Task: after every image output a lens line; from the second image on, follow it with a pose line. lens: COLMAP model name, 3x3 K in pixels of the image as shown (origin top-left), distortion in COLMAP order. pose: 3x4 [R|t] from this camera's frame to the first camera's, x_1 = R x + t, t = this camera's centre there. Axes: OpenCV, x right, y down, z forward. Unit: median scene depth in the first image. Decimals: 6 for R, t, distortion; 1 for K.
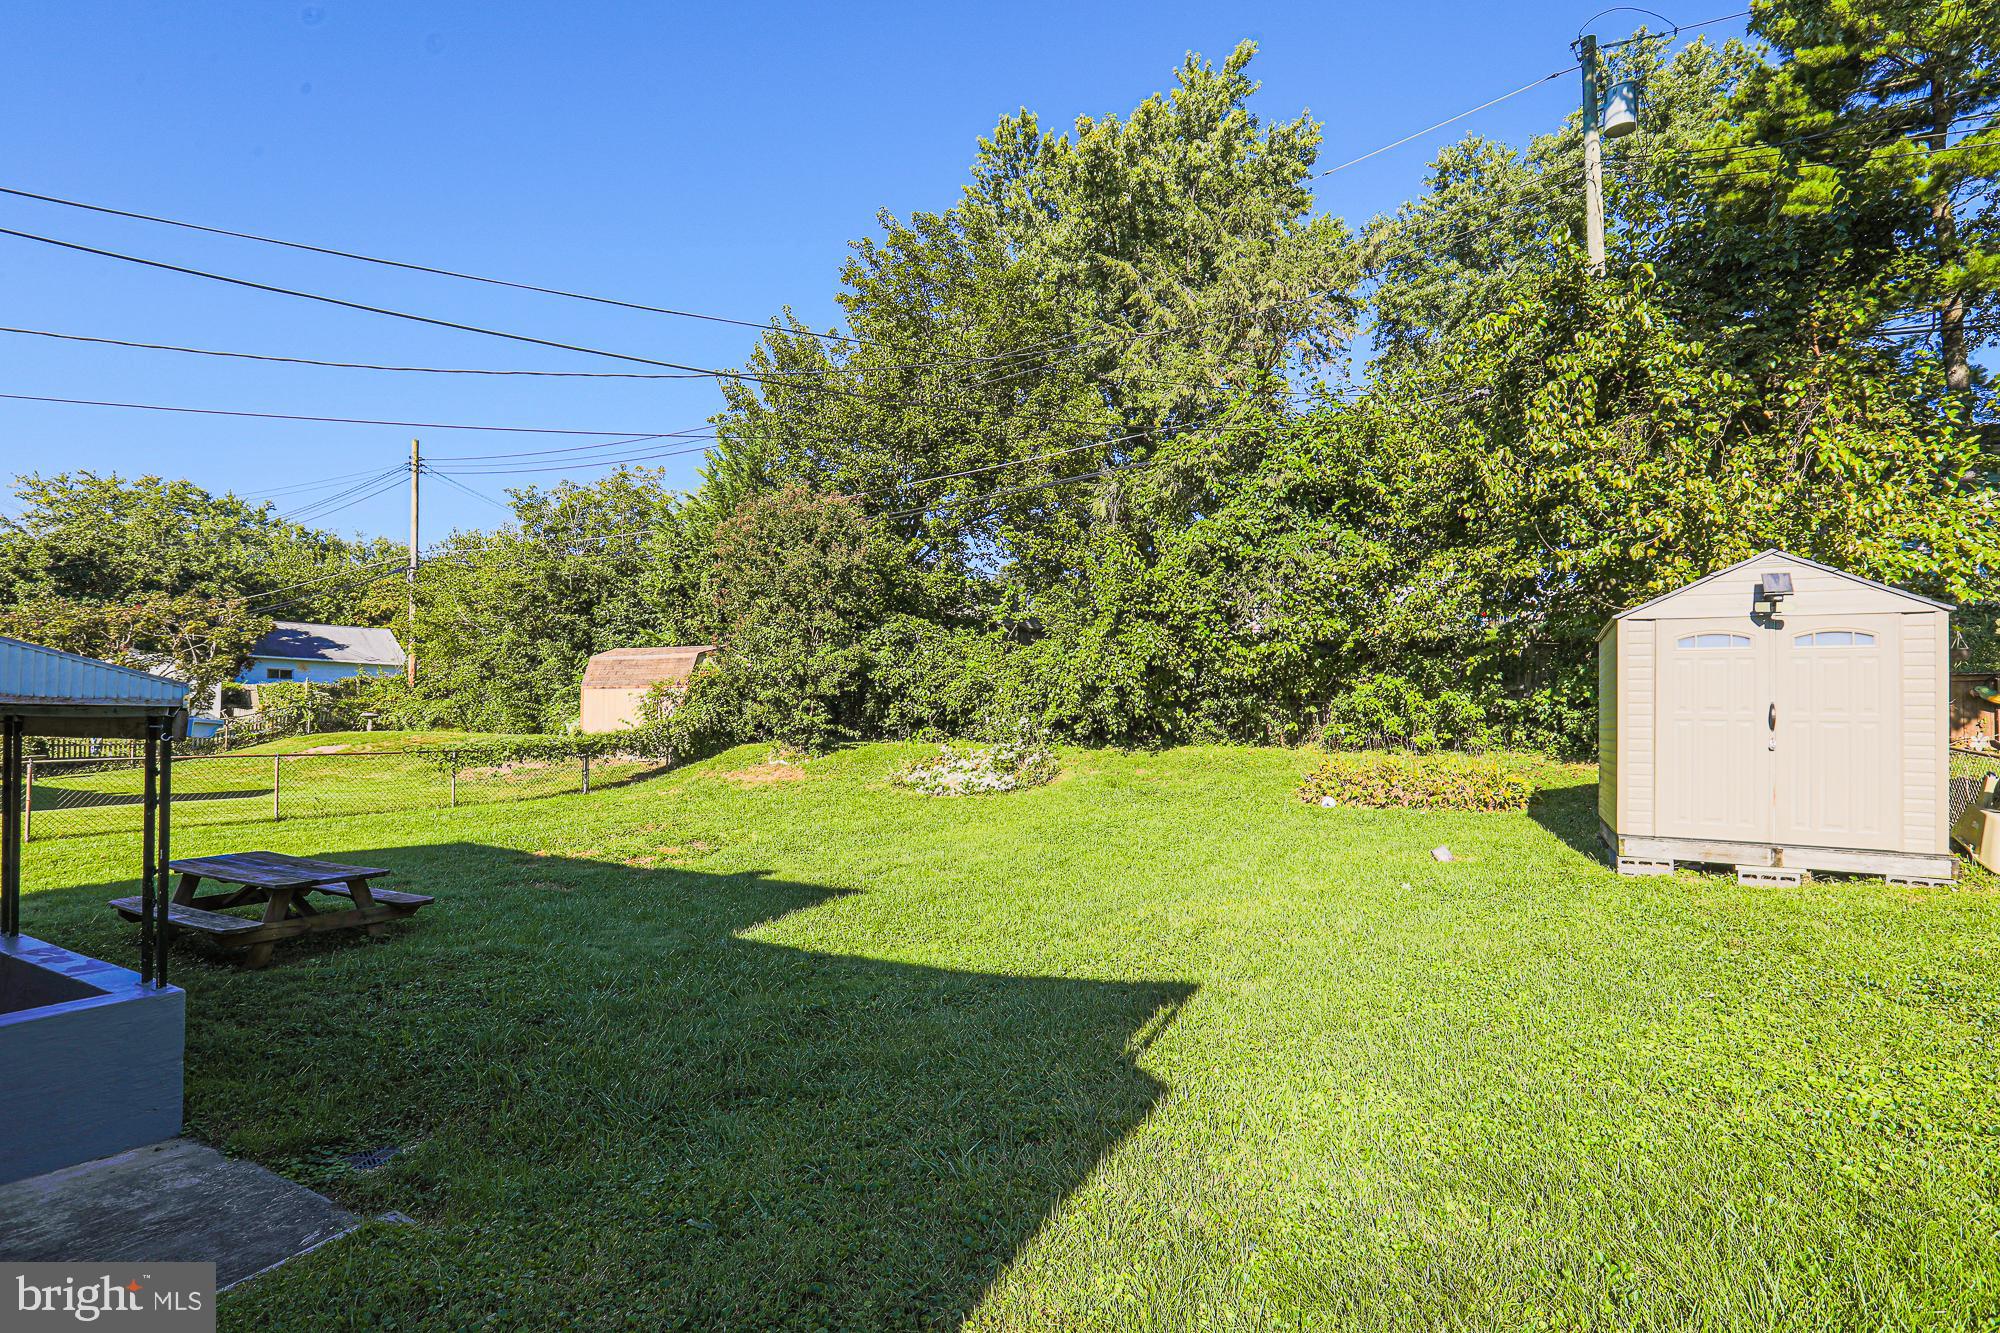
lens RADIAL K [[949.4, 0, 1023.9], [0, 949.4, 707.9], [0, 0, 1]] dist [-0.040153, 0.014924]
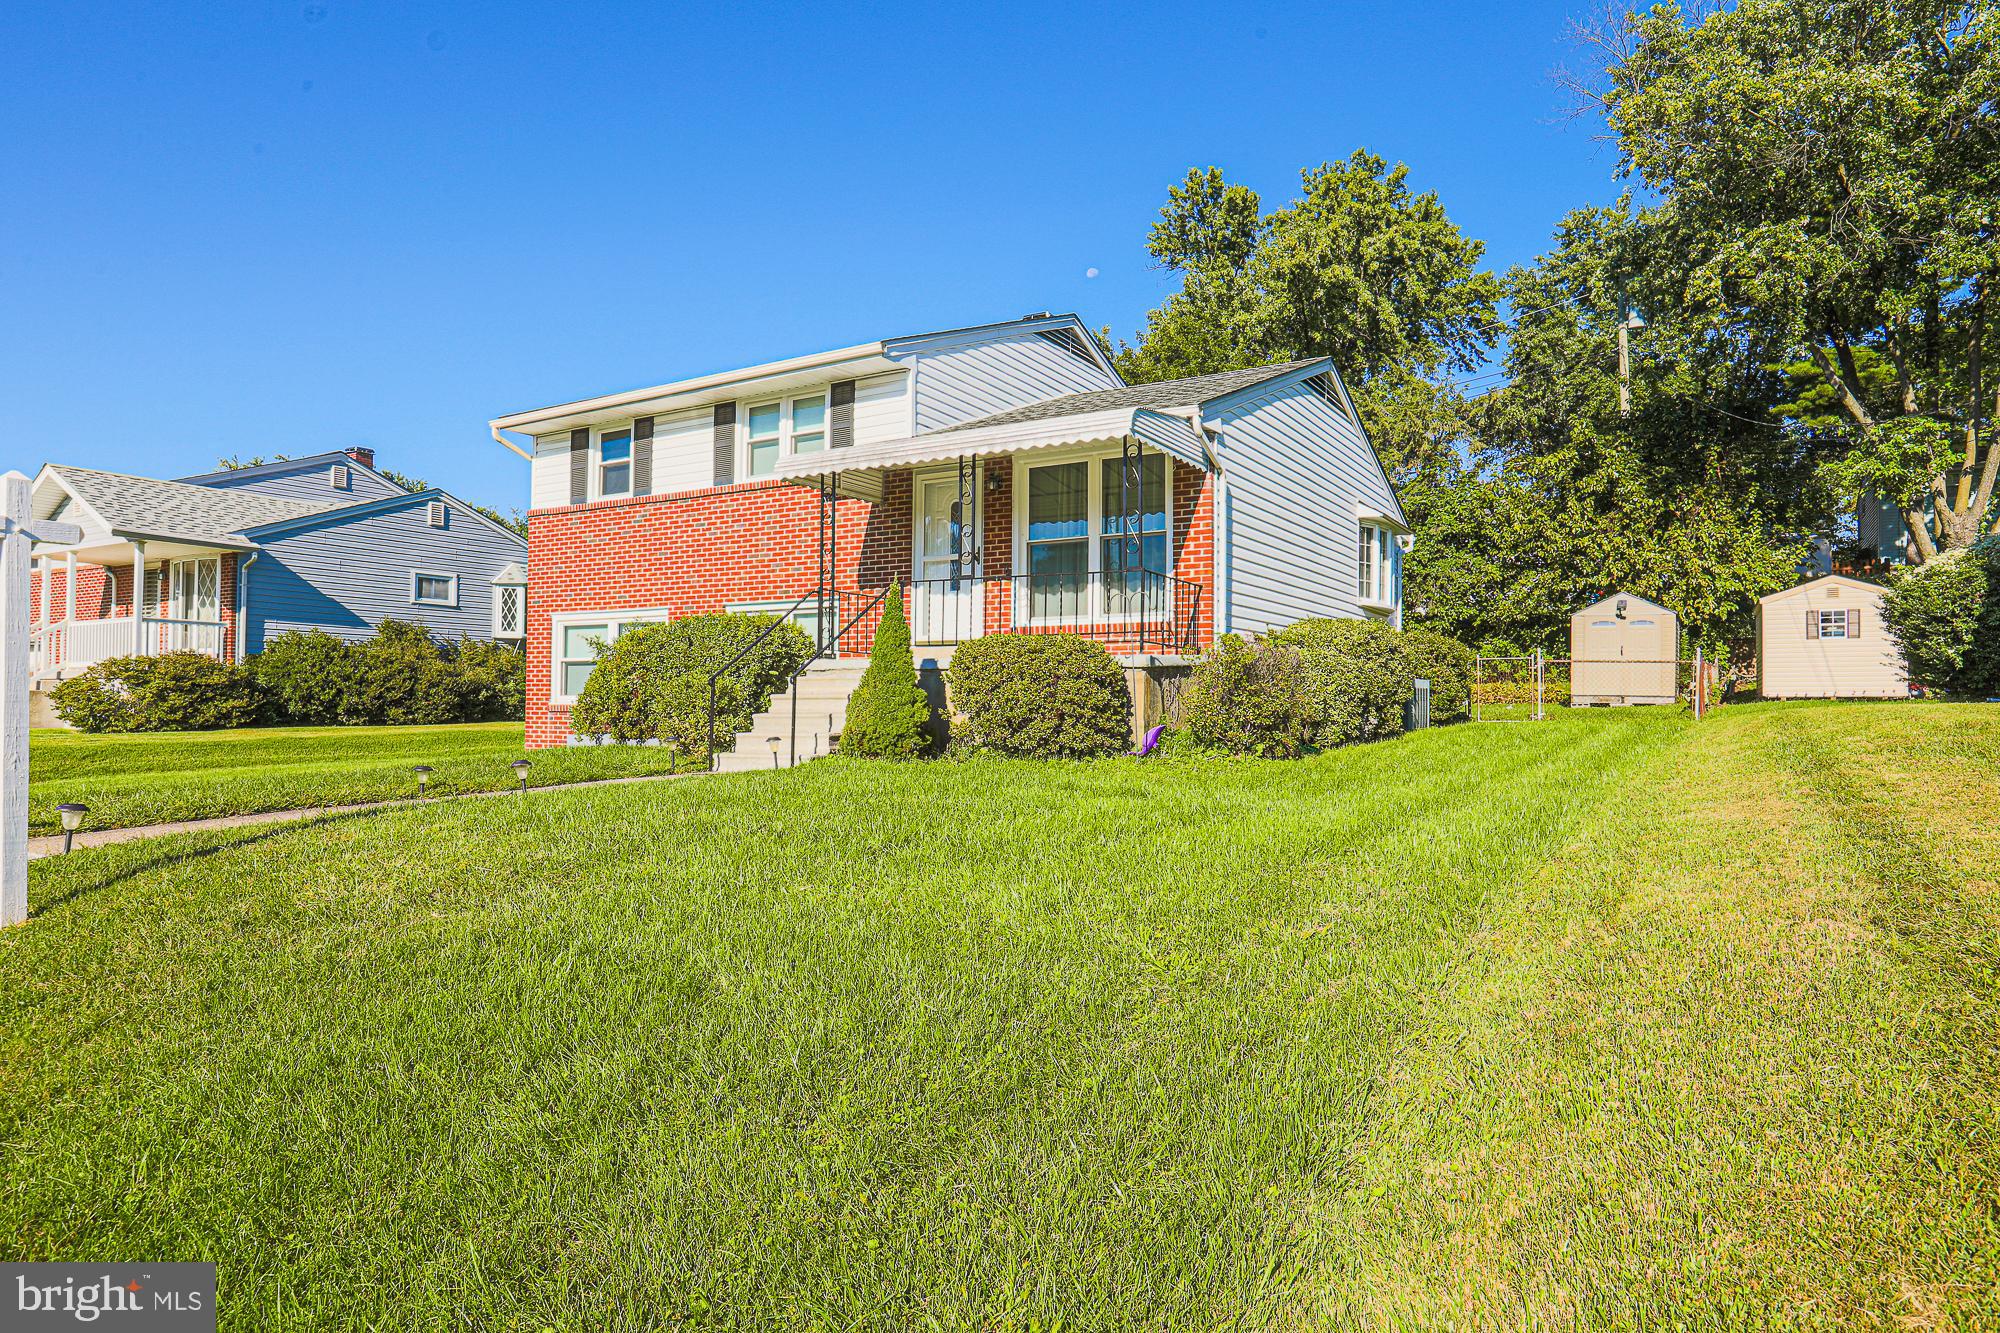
lens RADIAL K [[1225.5, 0, 1031.5], [0, 1225.5, 709.1], [0, 0, 1]] dist [-0.013572, -0.000224]
pose [[0.999238, -0.004064, -0.038818, -0.402378], [0.004557, 0.999910, 0.012623, 0.063057], [0.038763, -0.012790, 0.999167, -1.321115]]
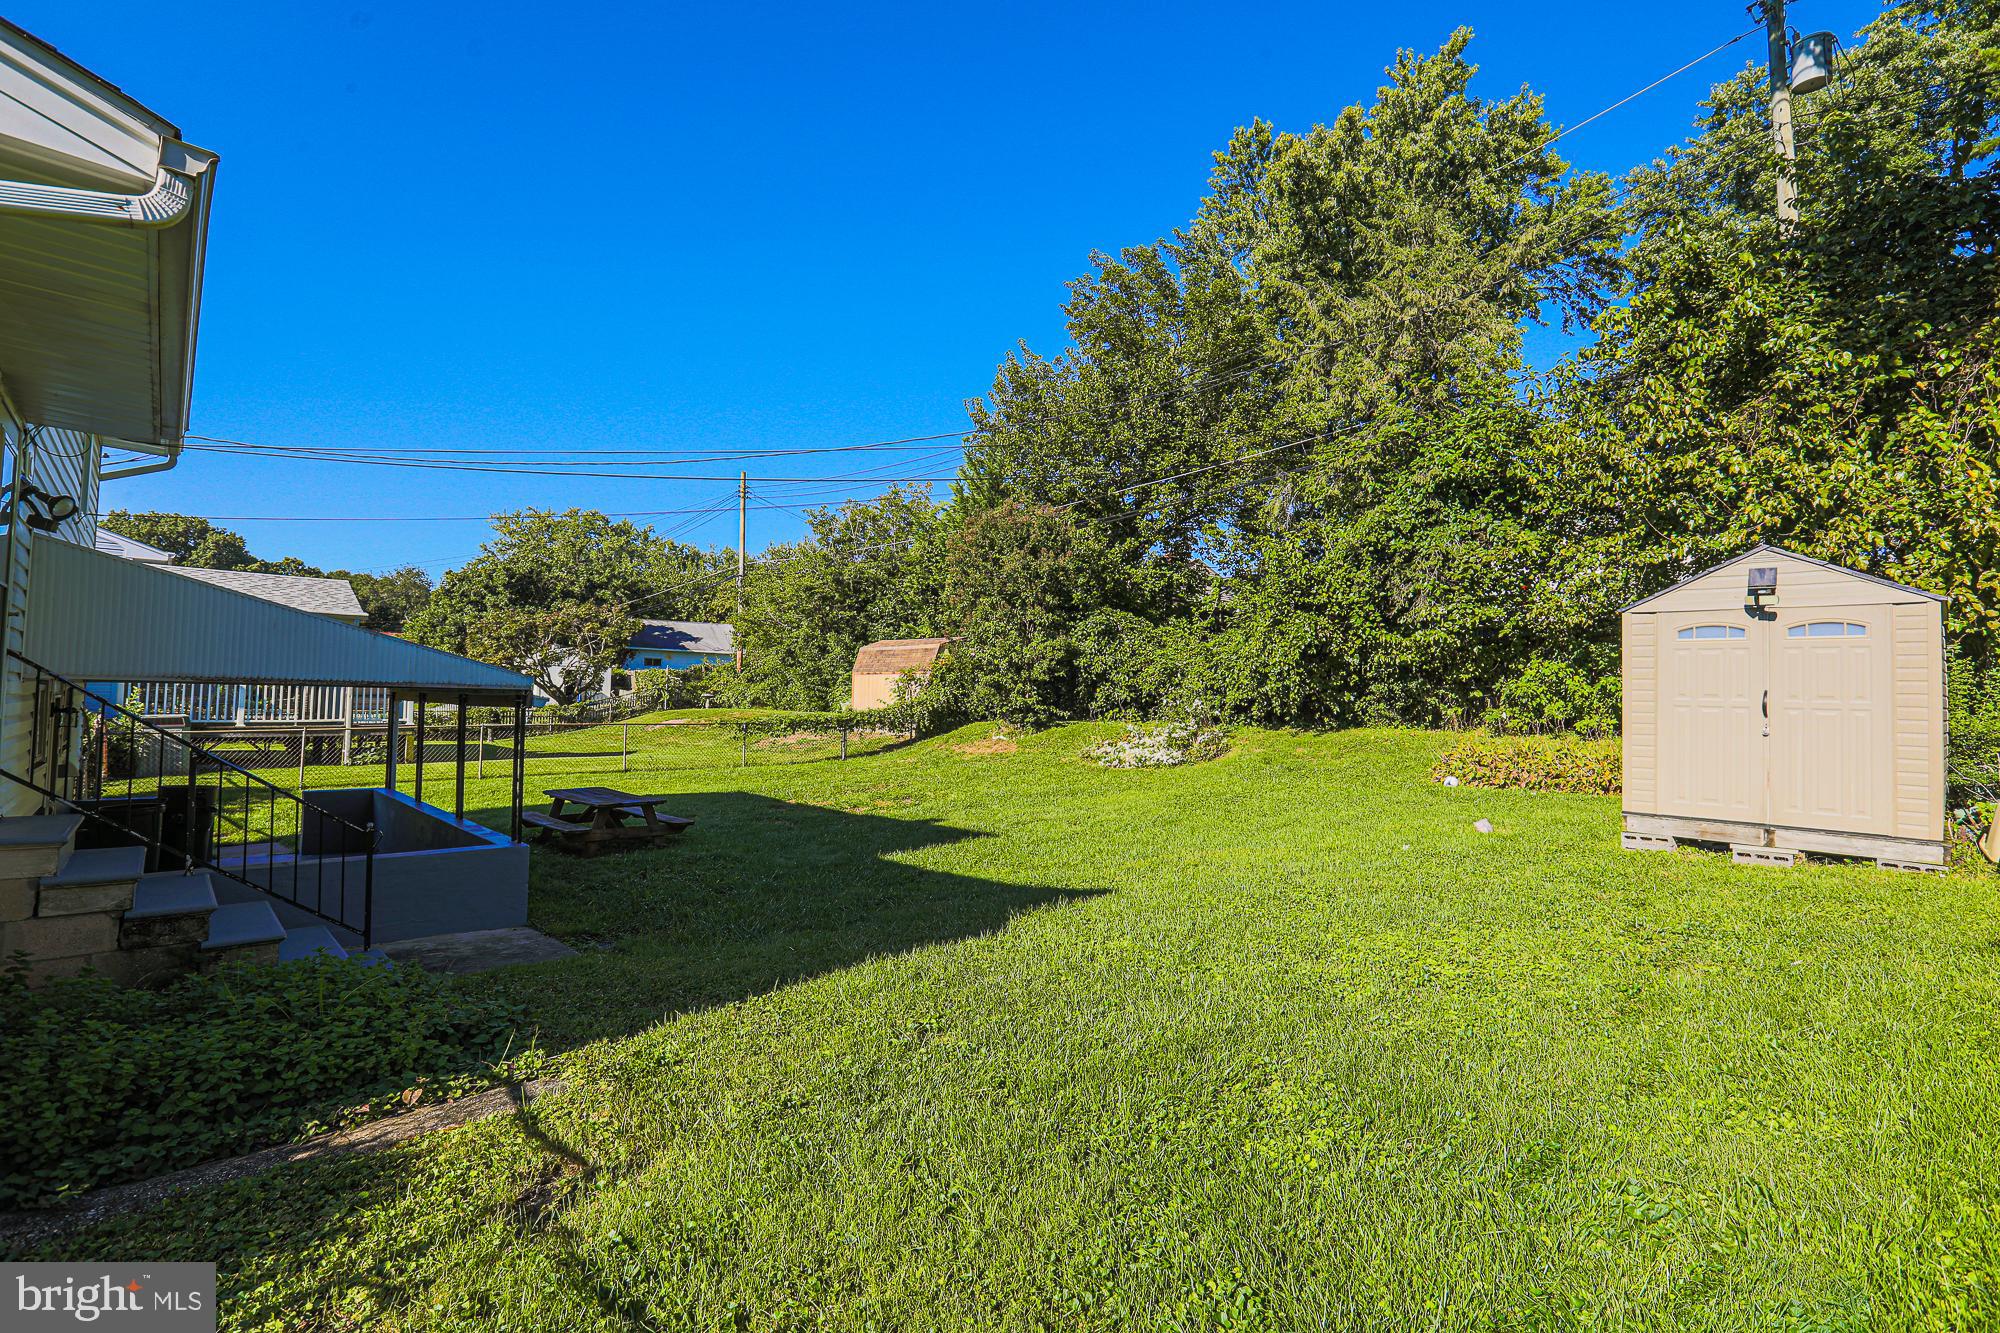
lens RADIAL K [[949.4, 0, 1020.7], [0, 949.4, 651.2], [0, 0, 1]] dist [-0.040153, 0.014924]
pose [[0.950991, -0.008638, -0.309098, 0.156914], [-0.004275, 0.999147, -0.041075, -0.001220], [0.309189, 0.040384, 0.950143, -0.125830]]
